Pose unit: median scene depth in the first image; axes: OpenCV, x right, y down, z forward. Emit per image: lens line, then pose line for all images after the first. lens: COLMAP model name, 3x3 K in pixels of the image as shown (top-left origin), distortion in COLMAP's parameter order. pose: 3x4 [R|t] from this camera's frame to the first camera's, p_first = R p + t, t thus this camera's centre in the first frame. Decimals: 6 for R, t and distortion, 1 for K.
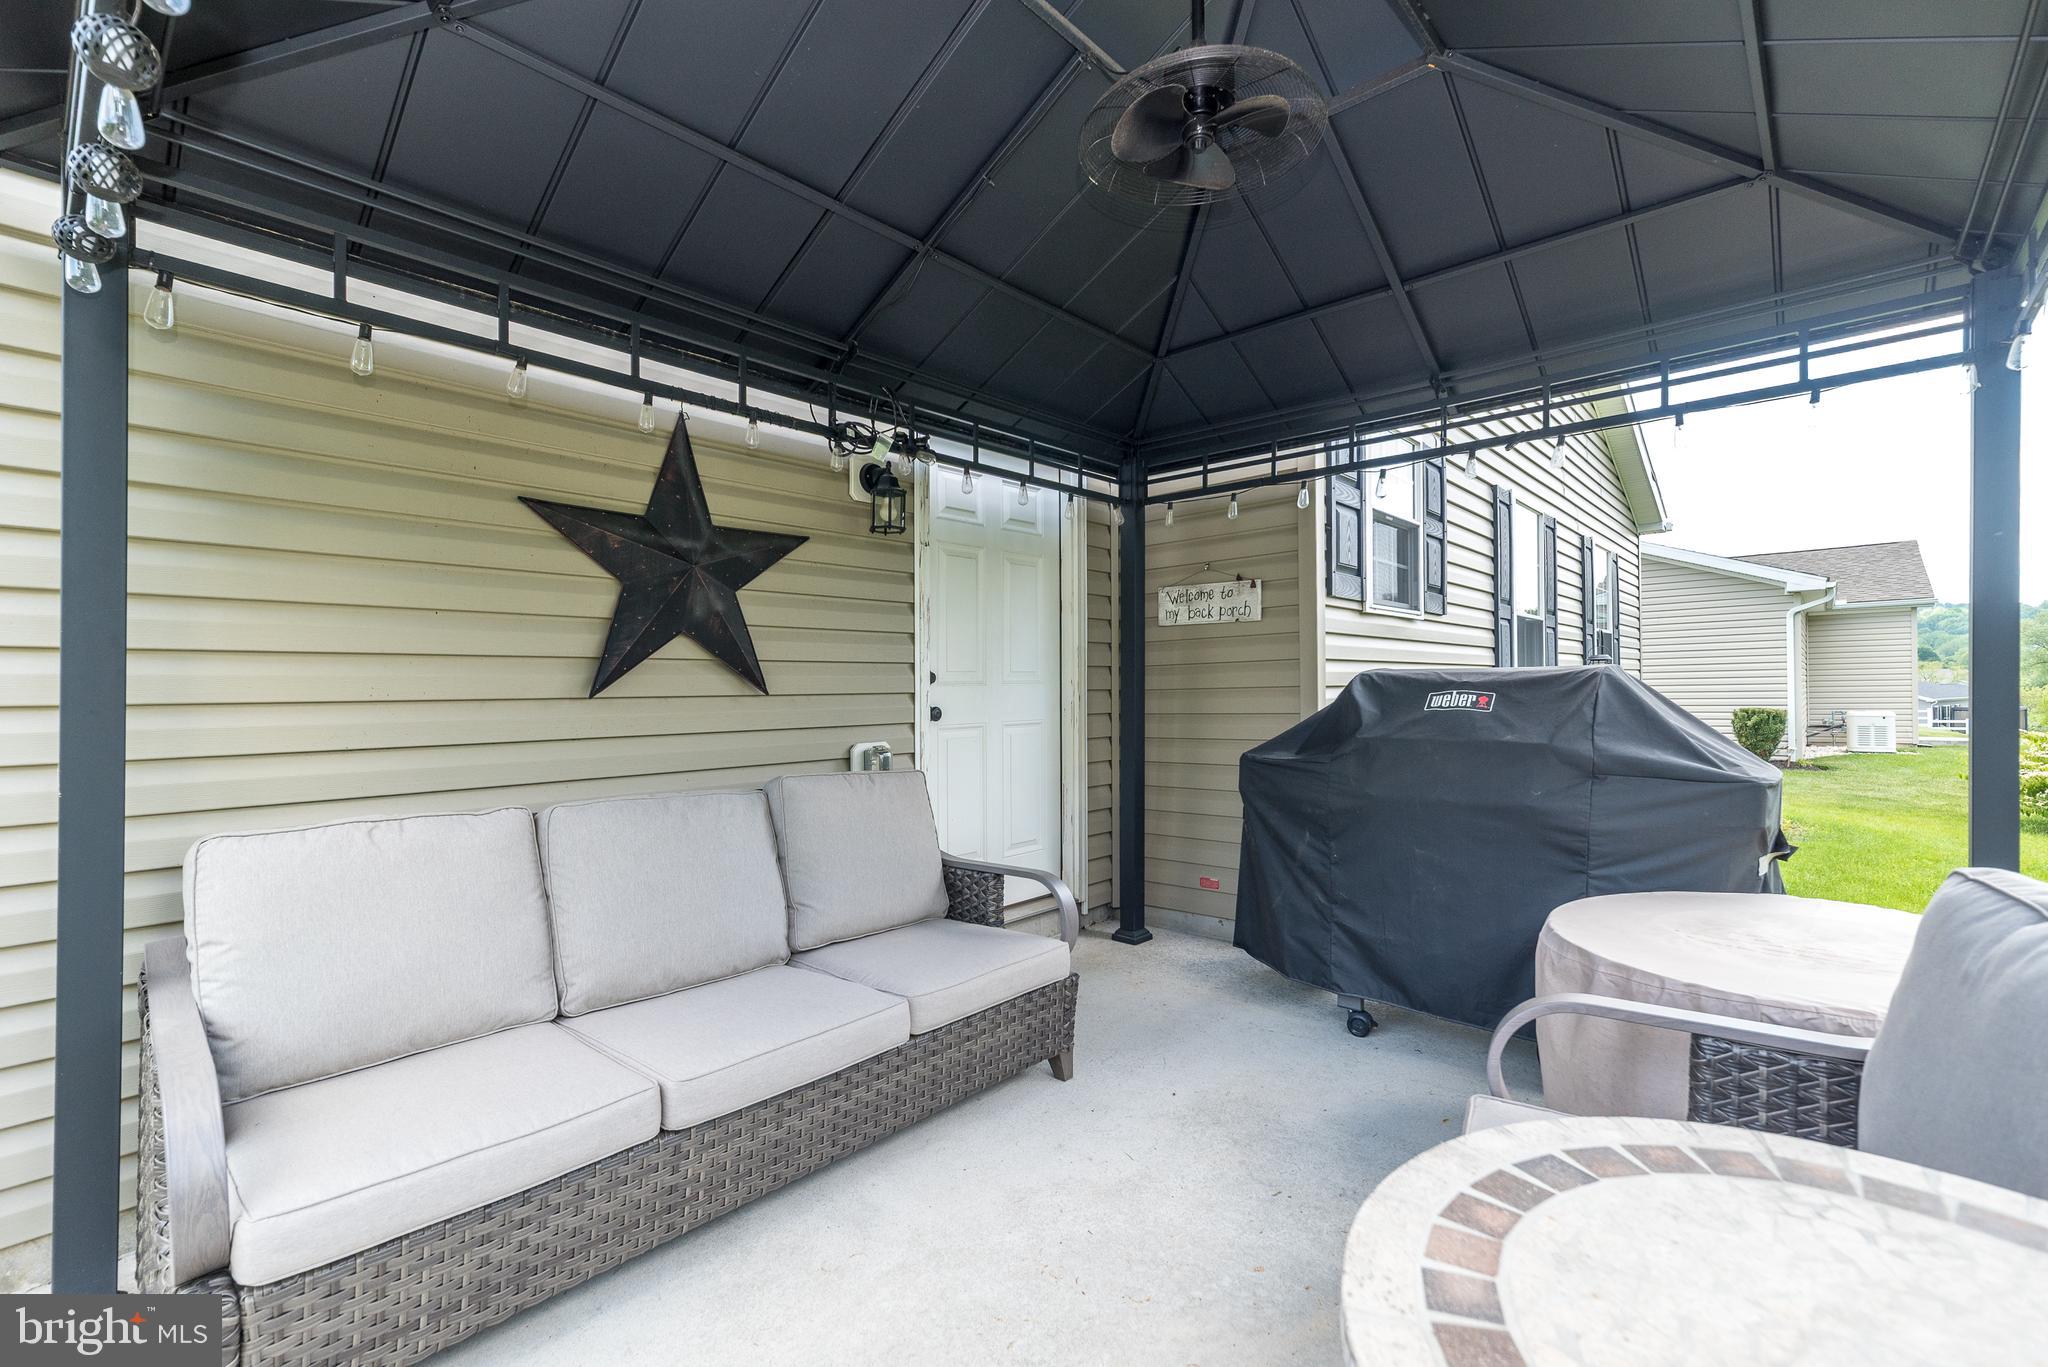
lens RADIAL K [[898.6, 0, 1018.6], [0, 898.6, 692.5], [0, 0, 1]] dist [0.010549, -0.000022]
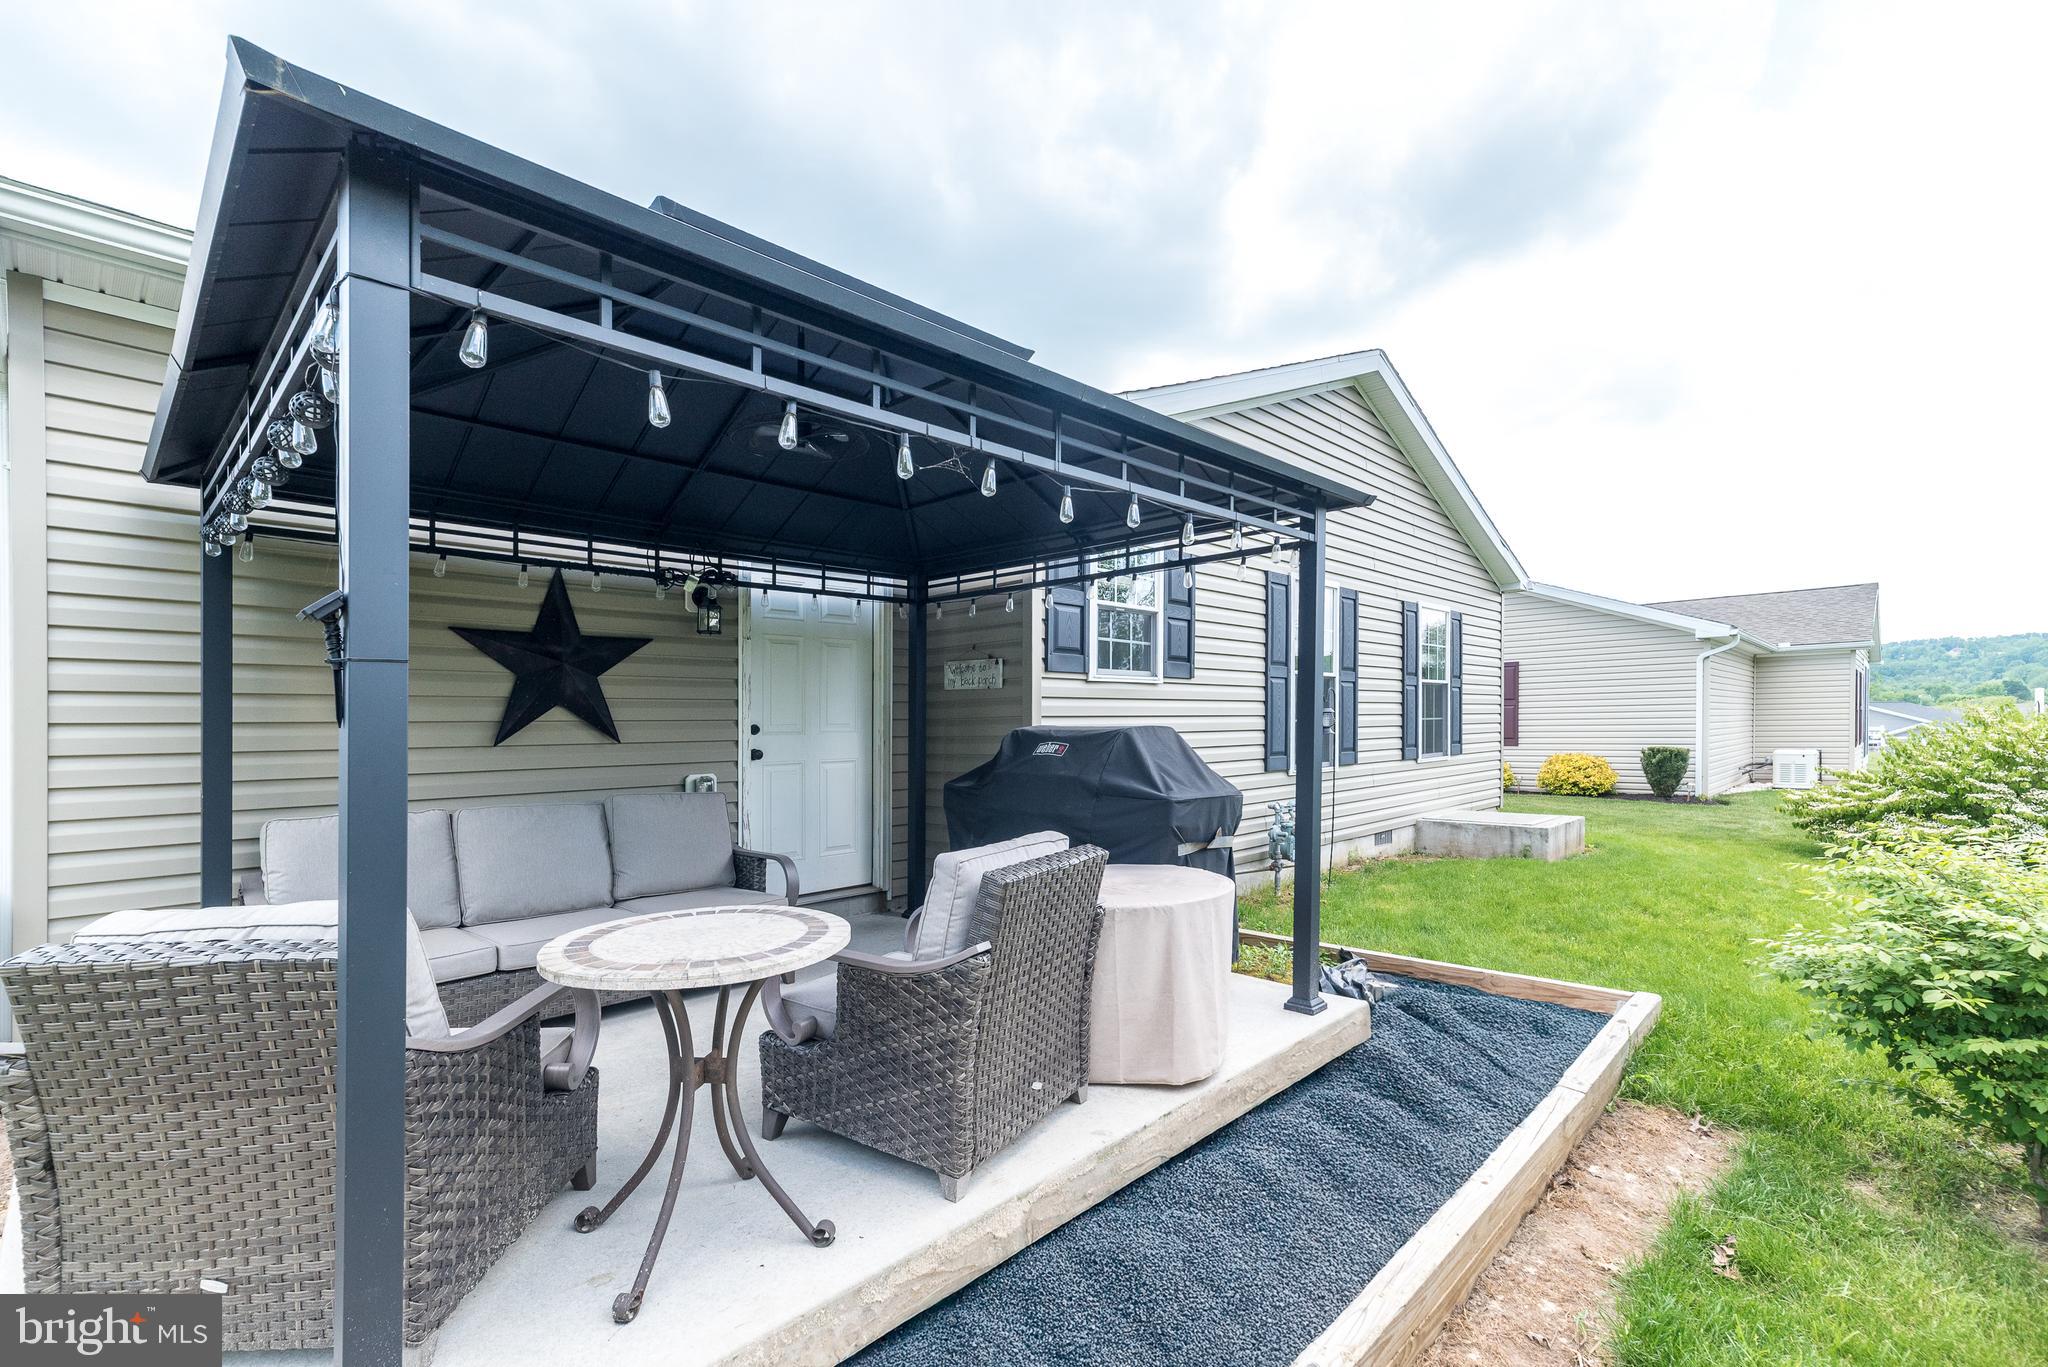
lens RADIAL K [[898.6, 0, 1015.9], [0, 898.6, 739.4], [0, 0, 1]] dist [0.010549, -0.000022]
pose [[0.998902, 0.003111, -0.046744, 0.436521], [-0.002418, 0.999886, 0.014885, -0.026119], [0.046785, -0.014756, 0.998796, -0.477515]]
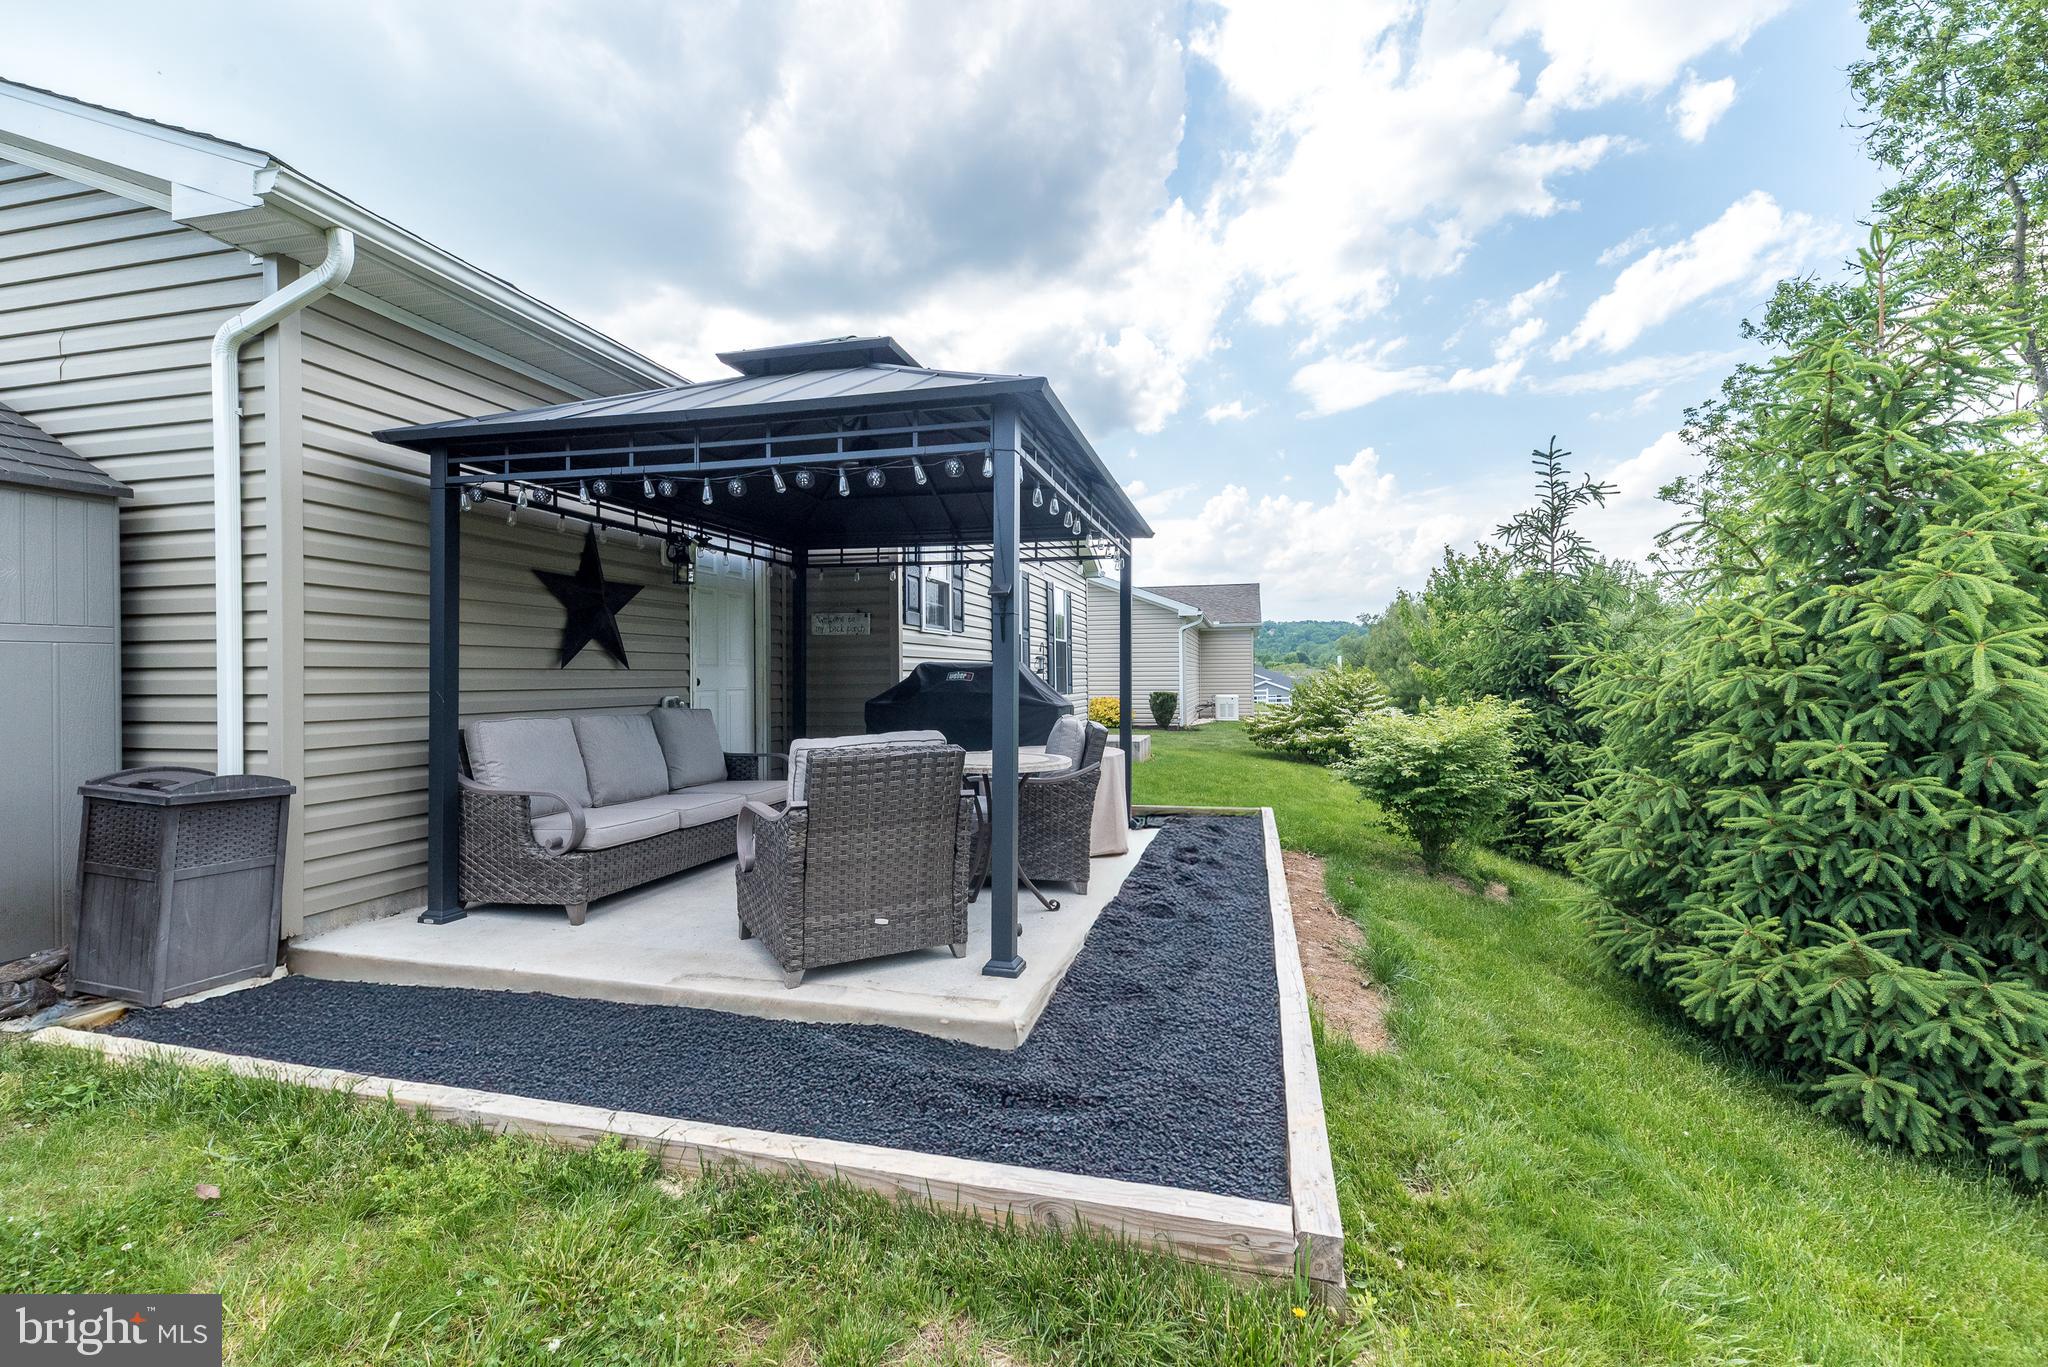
lens RADIAL K [[898.6, 0, 1014.1], [0, 898.6, 684.8], [0, 0, 1]] dist [0.010549, -0.000022]
pose [[0.890167, 0.007625, 0.455570, -0.384834], [-0.009612, 0.999952, 0.002046, 0.020950], [-0.455532, -0.006200, 0.890198, -0.982483]]
